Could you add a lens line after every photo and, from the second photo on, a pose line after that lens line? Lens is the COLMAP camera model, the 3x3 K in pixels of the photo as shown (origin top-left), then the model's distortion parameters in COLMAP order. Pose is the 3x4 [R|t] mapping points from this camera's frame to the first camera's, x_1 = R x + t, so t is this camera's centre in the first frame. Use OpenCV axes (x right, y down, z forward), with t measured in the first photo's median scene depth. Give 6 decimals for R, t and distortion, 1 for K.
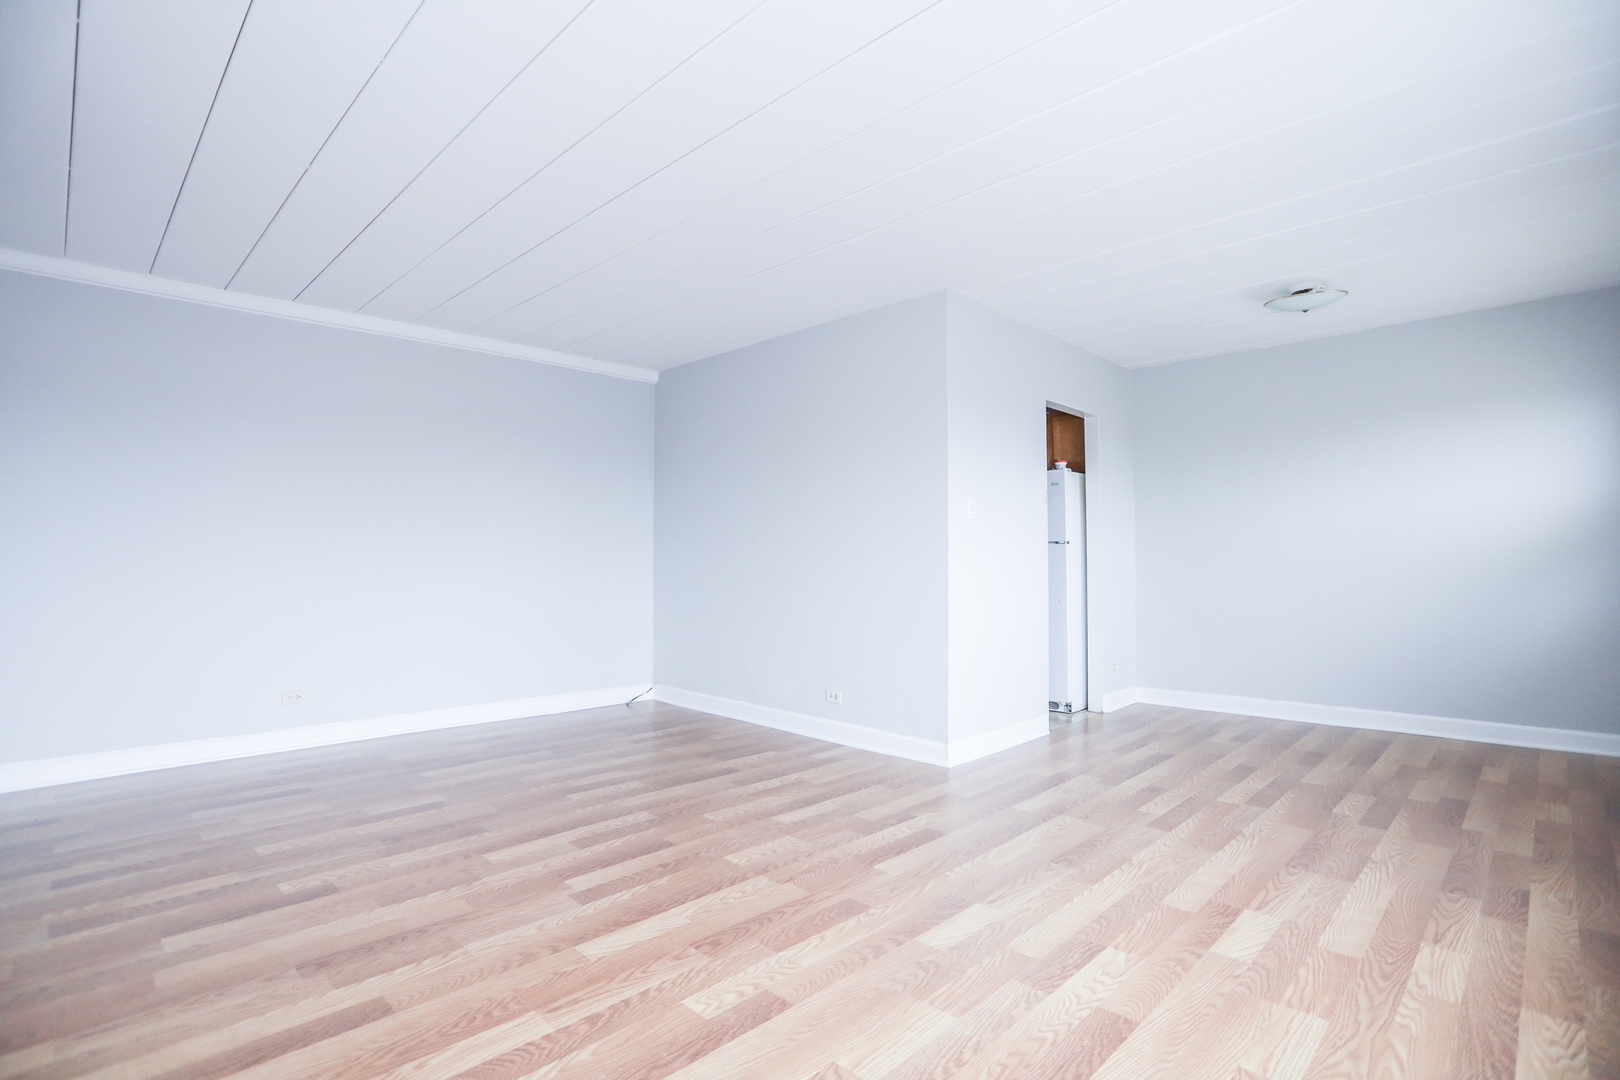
lens RADIAL K [[784.7, 0, 810.0], [0, 784.7, 540.0], [0, 0, 1]] dist [-0.065612, 0.020608]
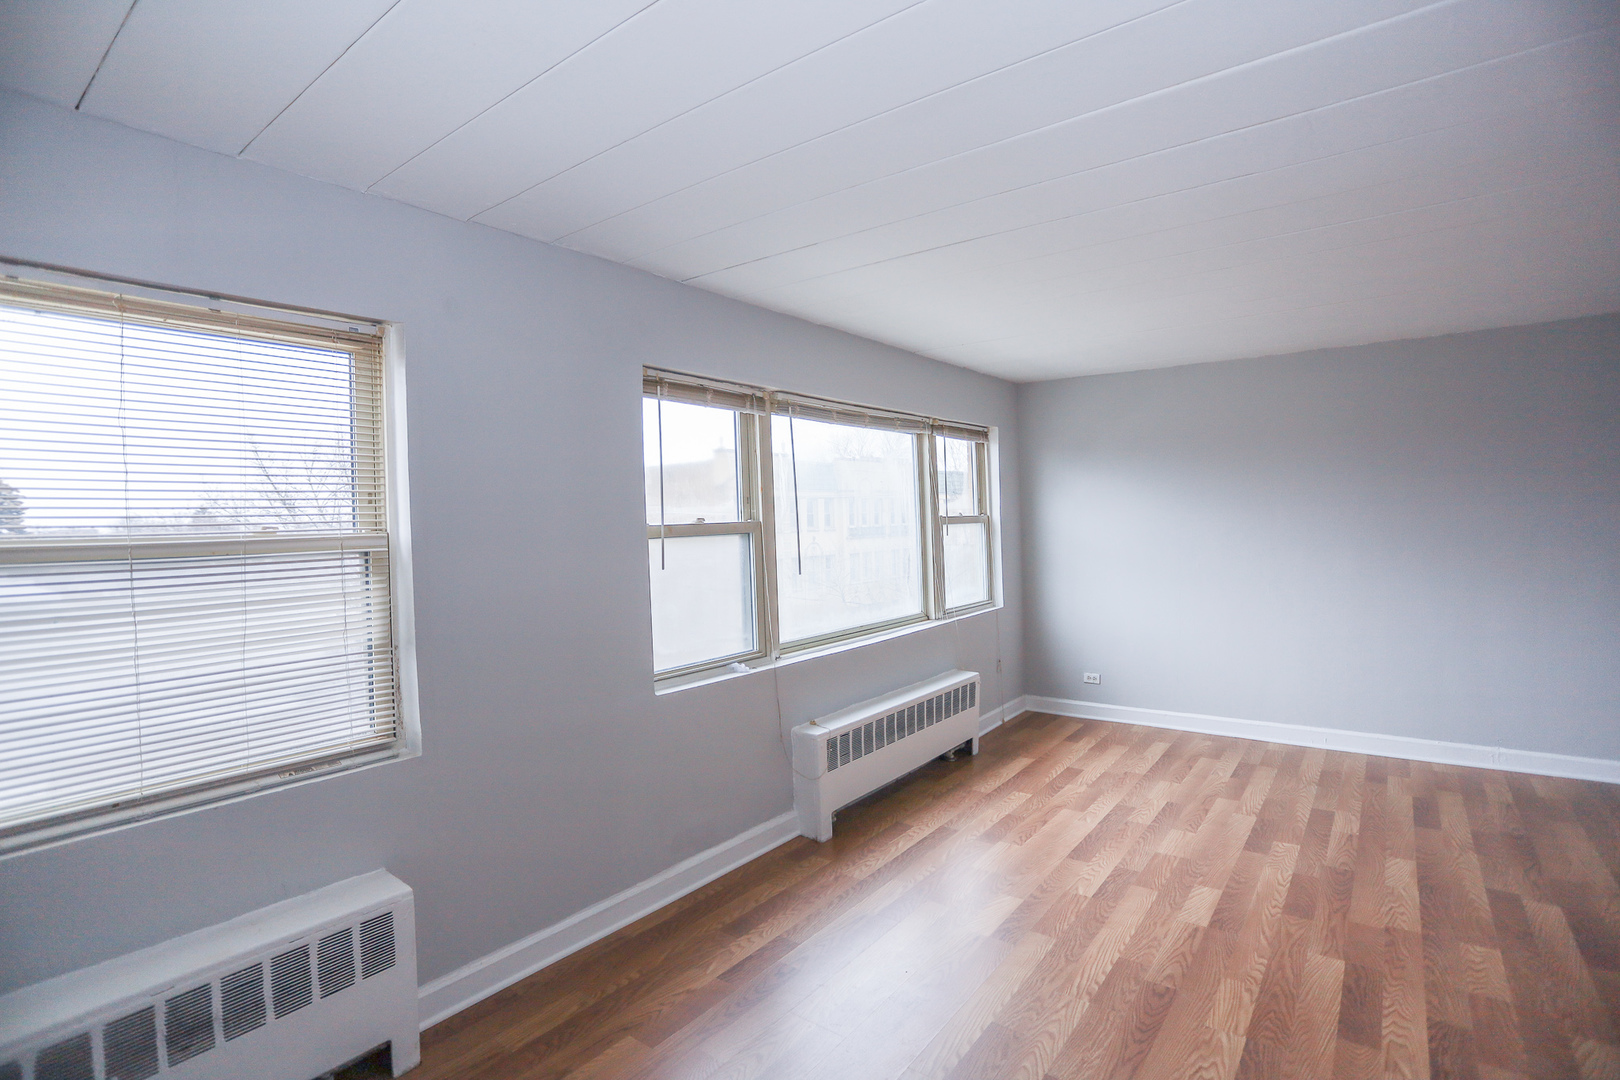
lens RADIAL K [[784.7, 0, 810.0], [0, 784.7, 540.0], [0, 0, 1]] dist [-0.065612, 0.020608]
pose [[-0.991450, 0.038828, -0.124580, 0.947769], [0.040509, 0.999119, -0.010986, -0.129677], [0.124043, -0.015938, -0.992149, 2.111302]]
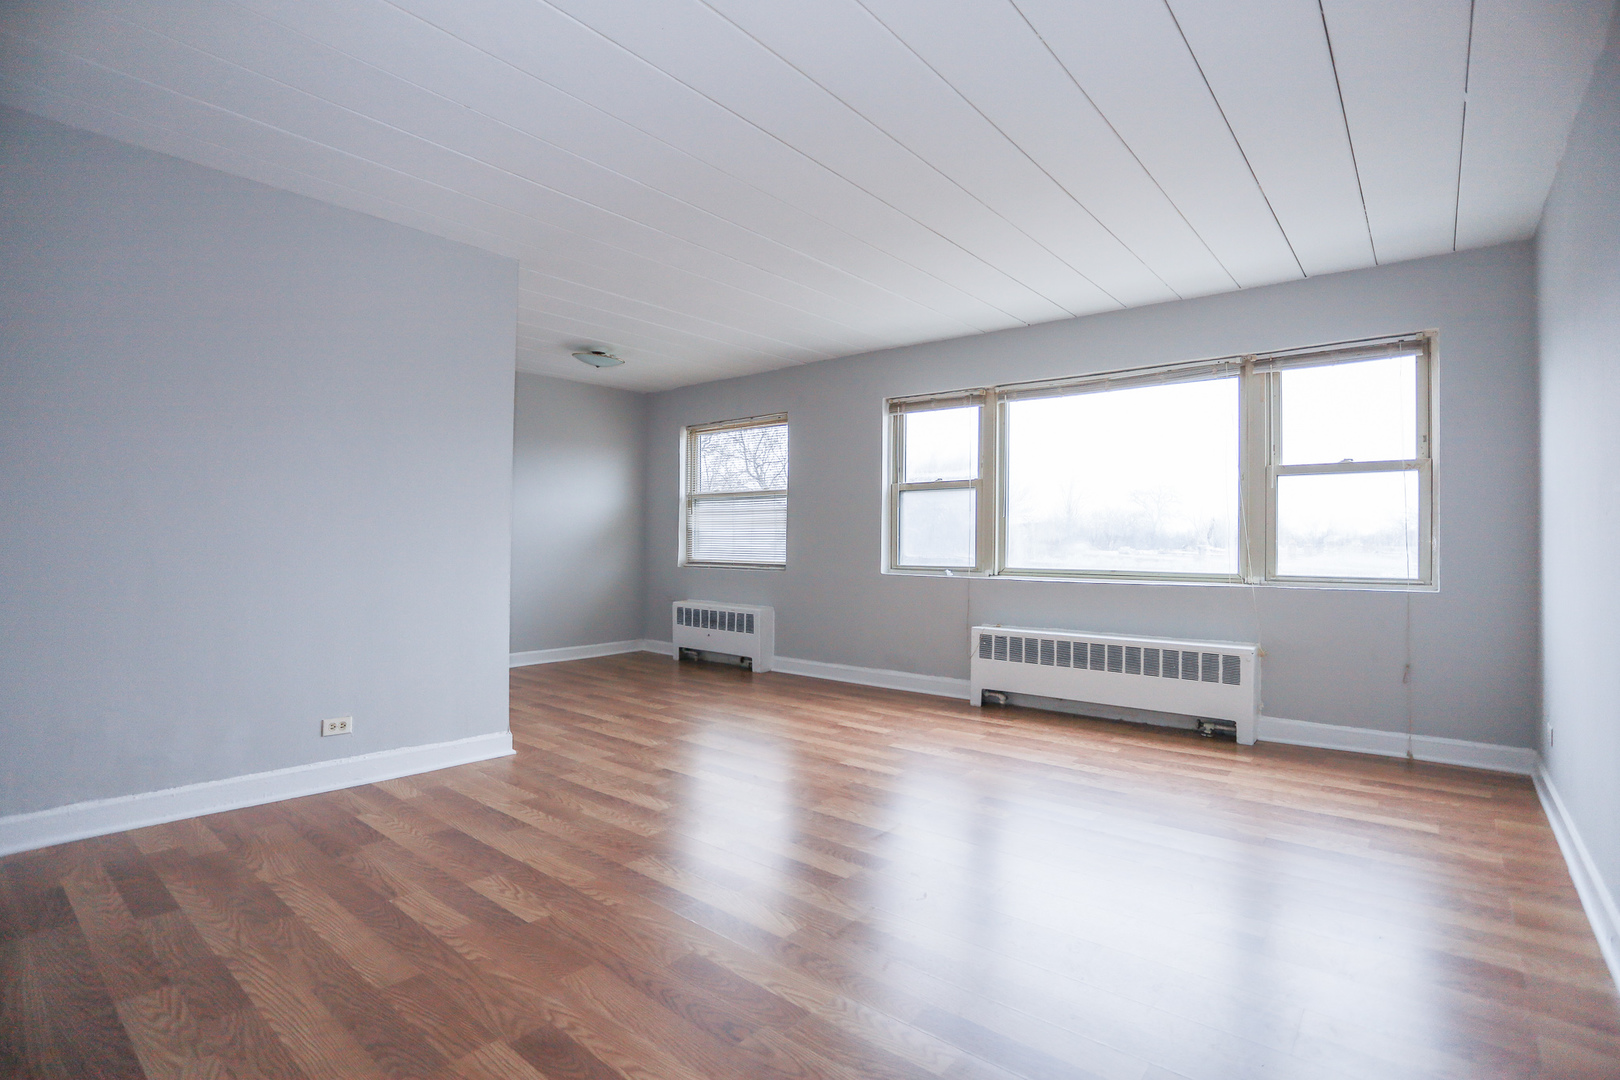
lens RADIAL K [[784.7, 0, 810.0], [0, 784.7, 540.0], [0, 0, 1]] dist [-0.065612, 0.020608]
pose [[-0.095514, 0.008032, 0.995396, -1.392671], [-0.039700, 0.999141, -0.011872, 0.037054], [-0.994636, -0.040651, -0.095113, 1.244614]]
